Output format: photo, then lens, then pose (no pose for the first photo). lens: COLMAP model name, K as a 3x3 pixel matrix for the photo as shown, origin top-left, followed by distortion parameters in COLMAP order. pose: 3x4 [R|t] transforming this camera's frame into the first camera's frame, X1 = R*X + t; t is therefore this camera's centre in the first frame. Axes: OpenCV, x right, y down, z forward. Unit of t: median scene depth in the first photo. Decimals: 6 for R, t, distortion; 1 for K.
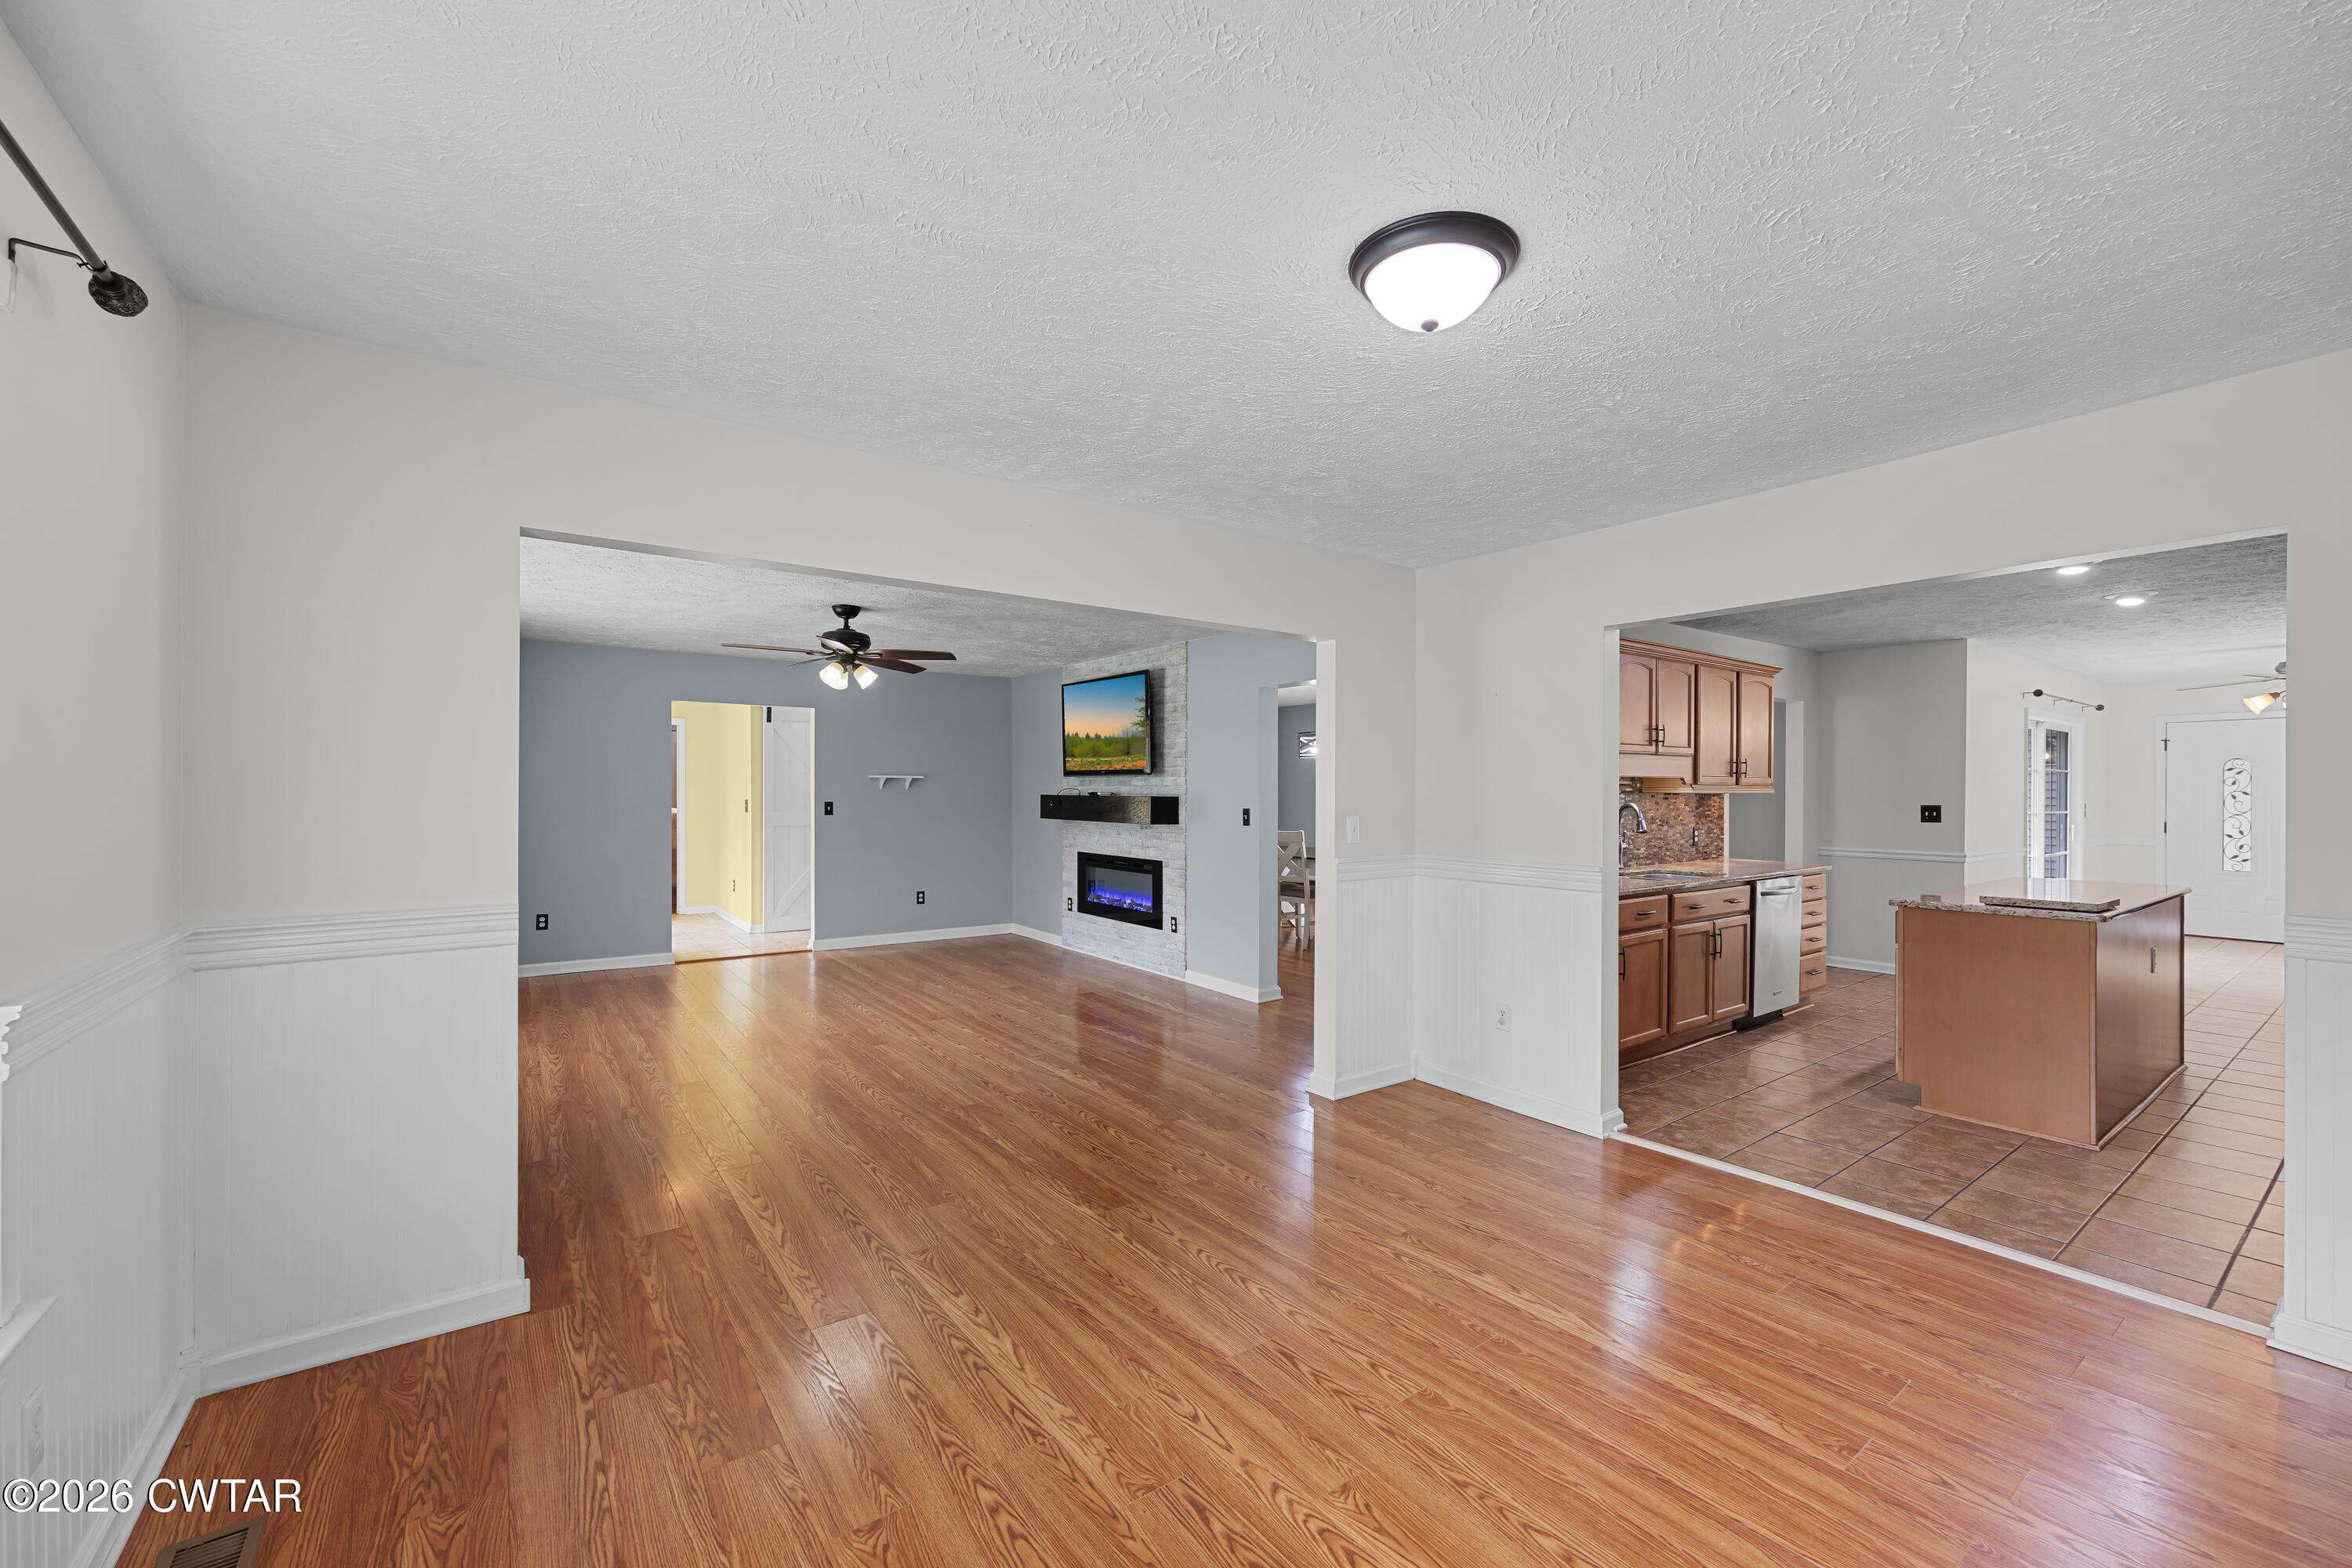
lens RADIAL K [[937.1, 0, 1174.7], [0, 937.1, 799.3], [0, 0, 1]] dist [-0.002716, -0.000031]
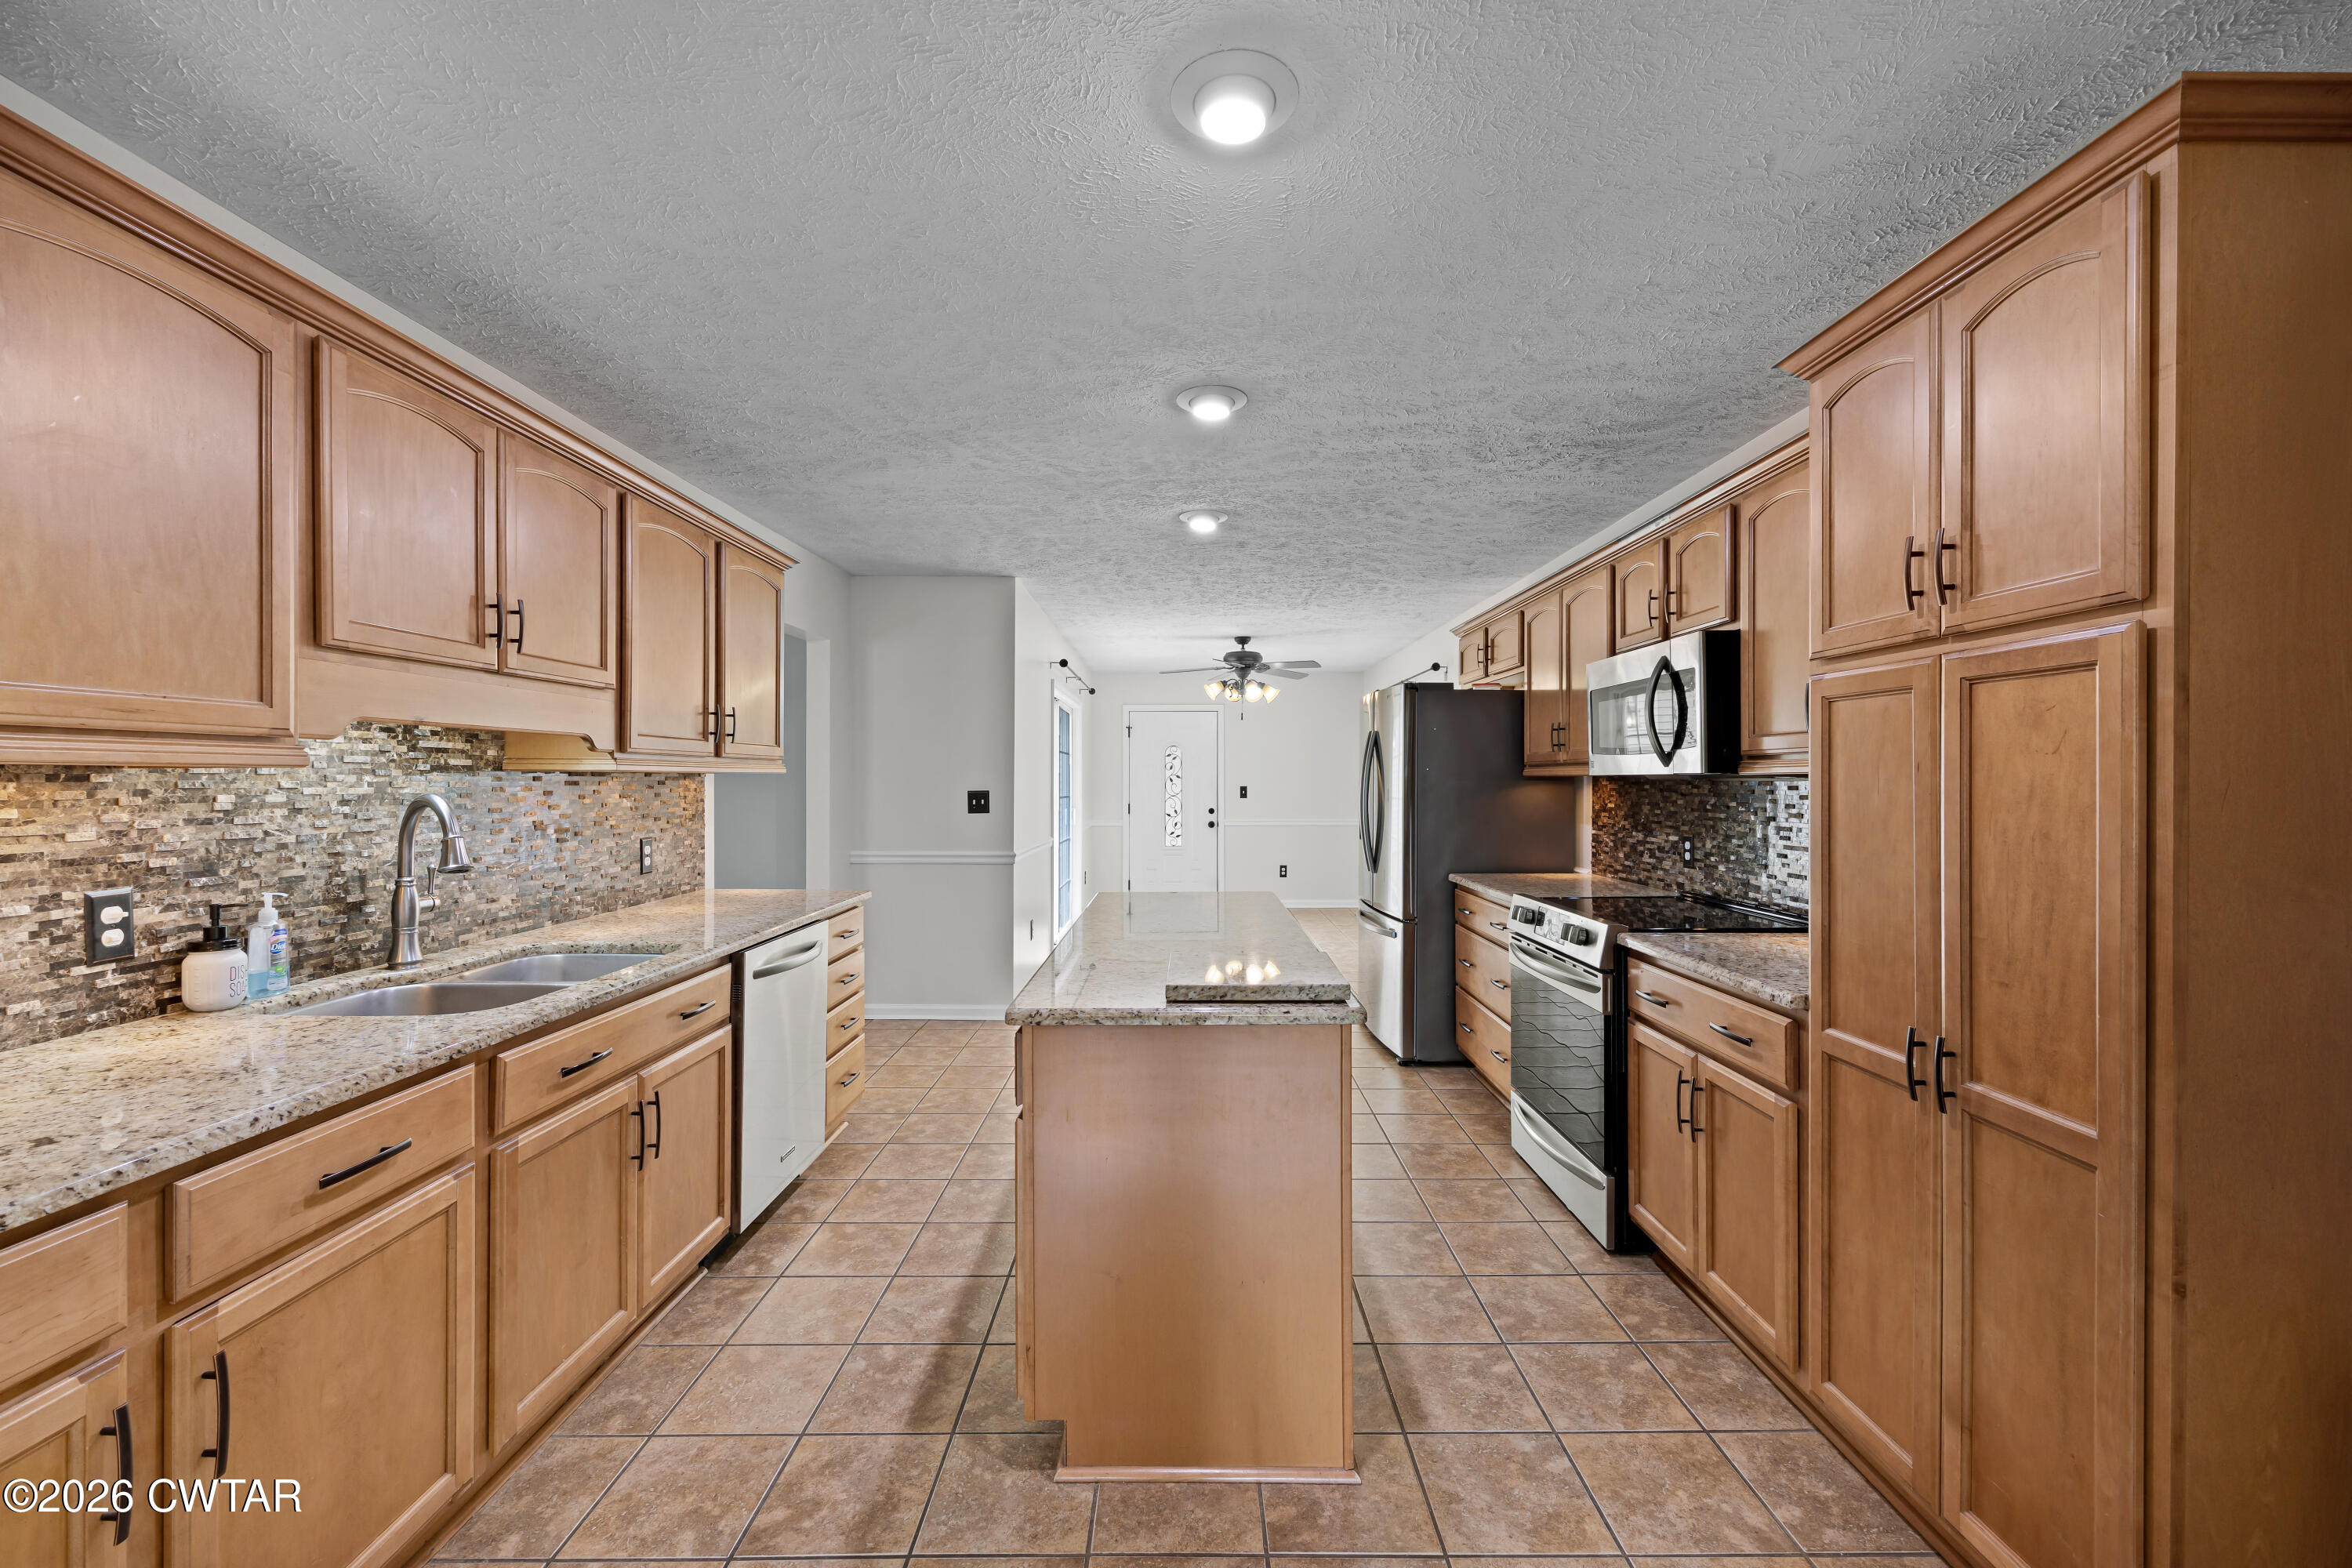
lens RADIAL K [[960.8, 0, 1184.4], [0, 960.8, 779.1], [0, 0, 1]] dist [0.000315, 0.000246]
pose [[0.587670, -0.002066, 0.809098, 0.272722], [0.008958, 0.999952, -0.003953, 0.001404], [-0.809051, 0.009571, 0.587660, 0.403770]]
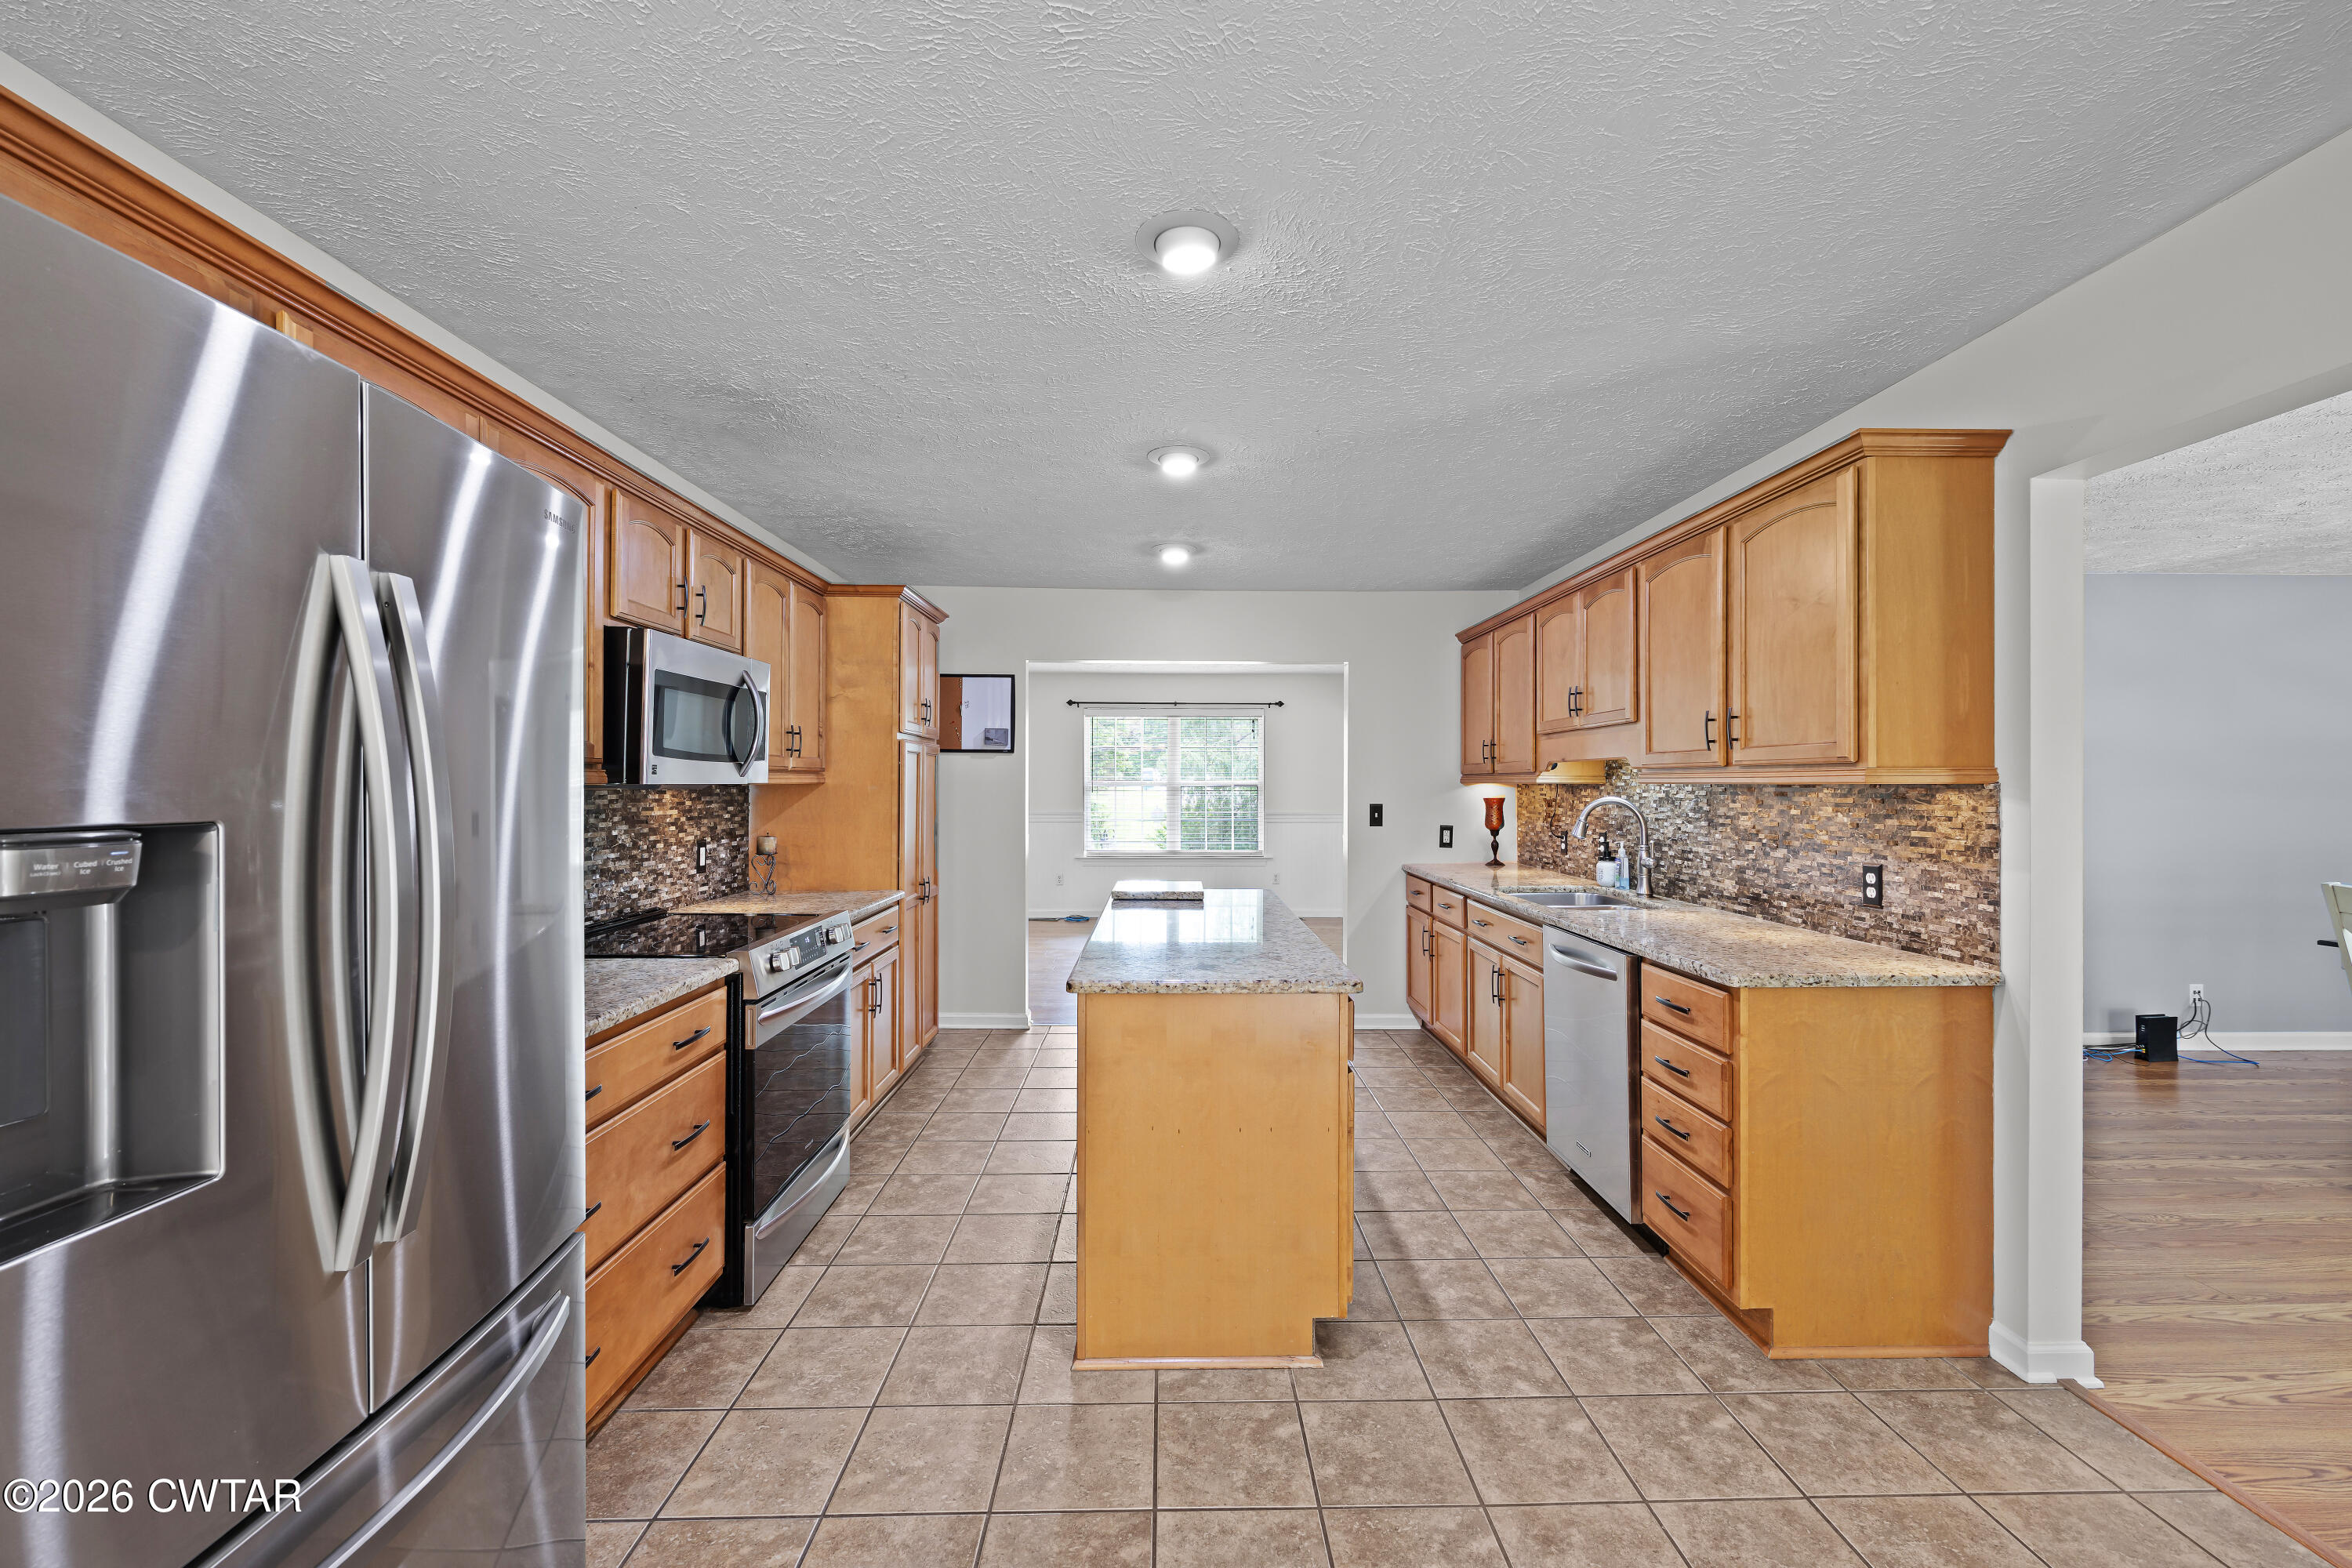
lens RADIAL K [[960.8, 0, 1184.4], [0, 960.8, 779.1], [0, 0, 1]] dist [0.000315, 0.000246]
pose [[-0.570735, -0.006350, -0.821110, 0.985569], [-0.010559, 0.999944, -0.000394, -0.004675], [0.821066, 0.008445, -0.570770, 0.898851]]
